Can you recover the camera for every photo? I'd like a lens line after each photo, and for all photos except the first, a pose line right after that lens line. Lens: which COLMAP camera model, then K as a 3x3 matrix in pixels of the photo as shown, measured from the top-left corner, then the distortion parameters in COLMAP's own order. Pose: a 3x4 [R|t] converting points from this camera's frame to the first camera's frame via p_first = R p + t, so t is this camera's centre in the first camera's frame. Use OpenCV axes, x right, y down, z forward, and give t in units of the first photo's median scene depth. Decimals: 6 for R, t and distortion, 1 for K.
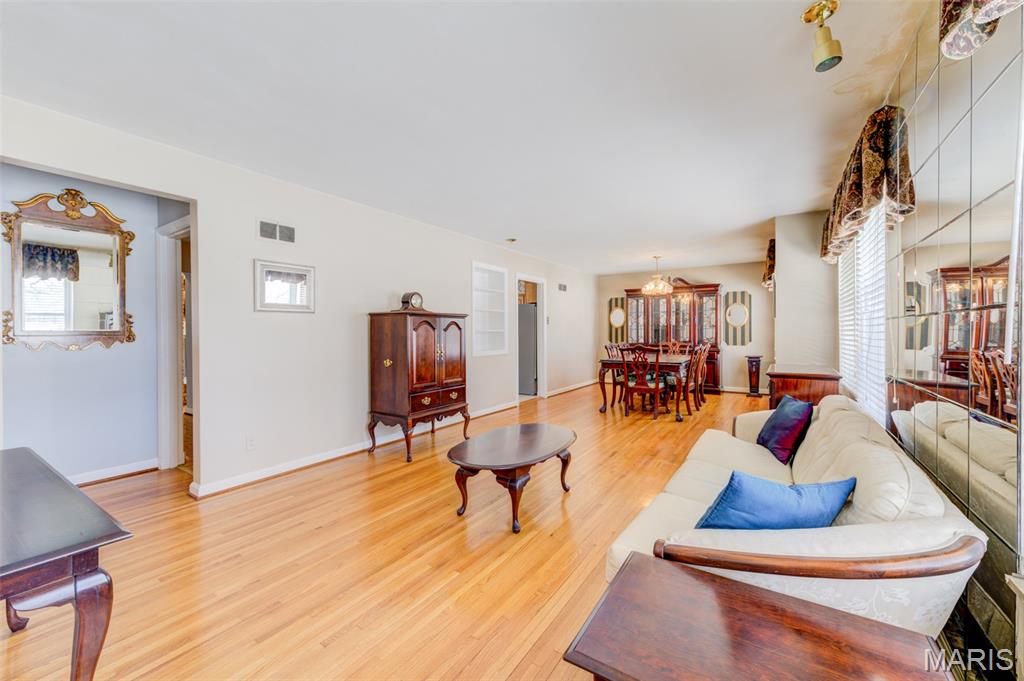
lens RADIAL K [[401.5, 0, 507.5], [0, 401.5, 337.3], [0, 0, 1]] dist [0.003088, -0.002034]
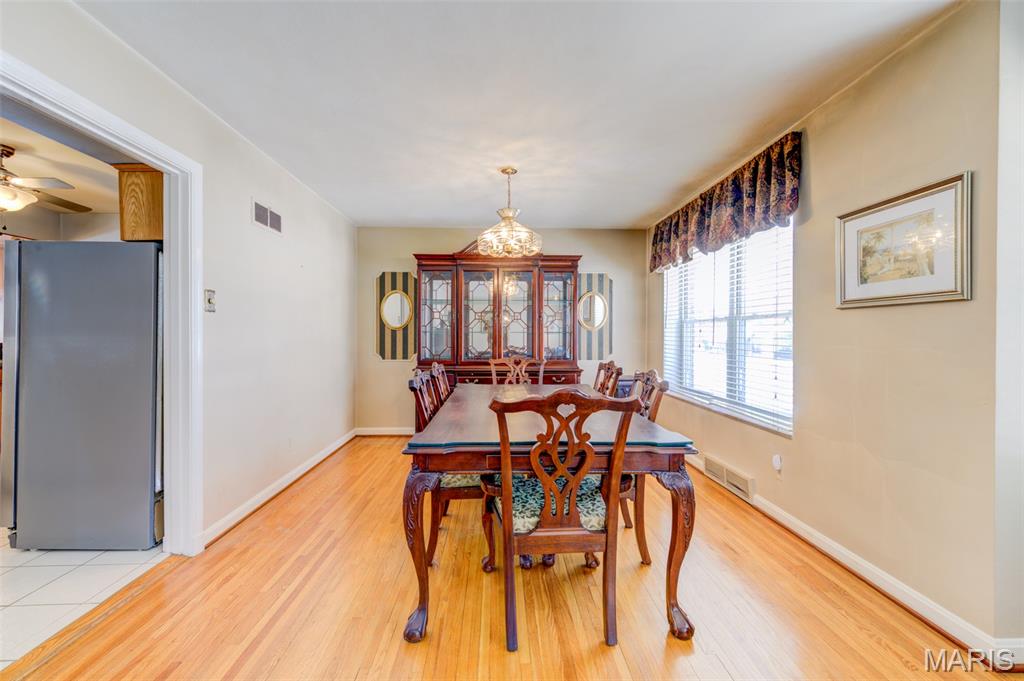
lens RADIAL K [[401.5, 0, 518.2], [0, 401.5, 339.1], [0, 0, 1]] dist [0.003088, -0.002034]
pose [[0.796982, 0.001813, 0.604000, 0.135349], [0.002528, 0.999977, -0.006338, -0.011017], [-0.603997, 0.006578, 0.796959, 0.788137]]
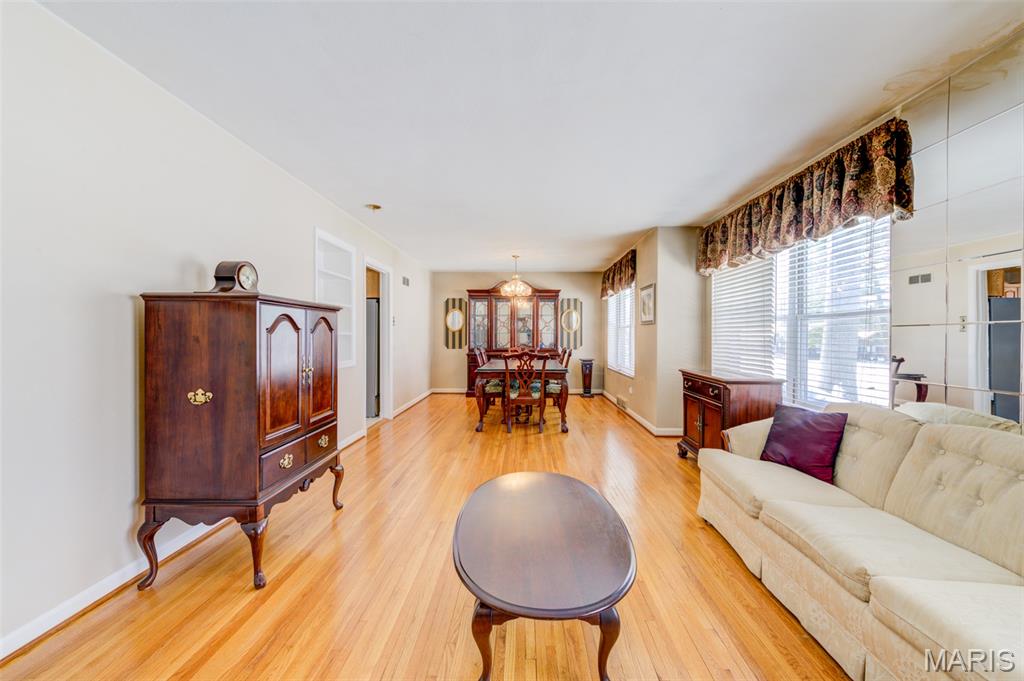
lens RADIAL K [[401.5, 0, 517.1], [0, 401.5, 340.1], [0, 0, 1]] dist [0.003088, -0.002034]
pose [[0.841197, 0.000743, 0.540728, -0.163963], [0.000394, 0.999998, -0.001987, -0.003132], [-0.540728, 0.001884, 0.841195, 0.259682]]
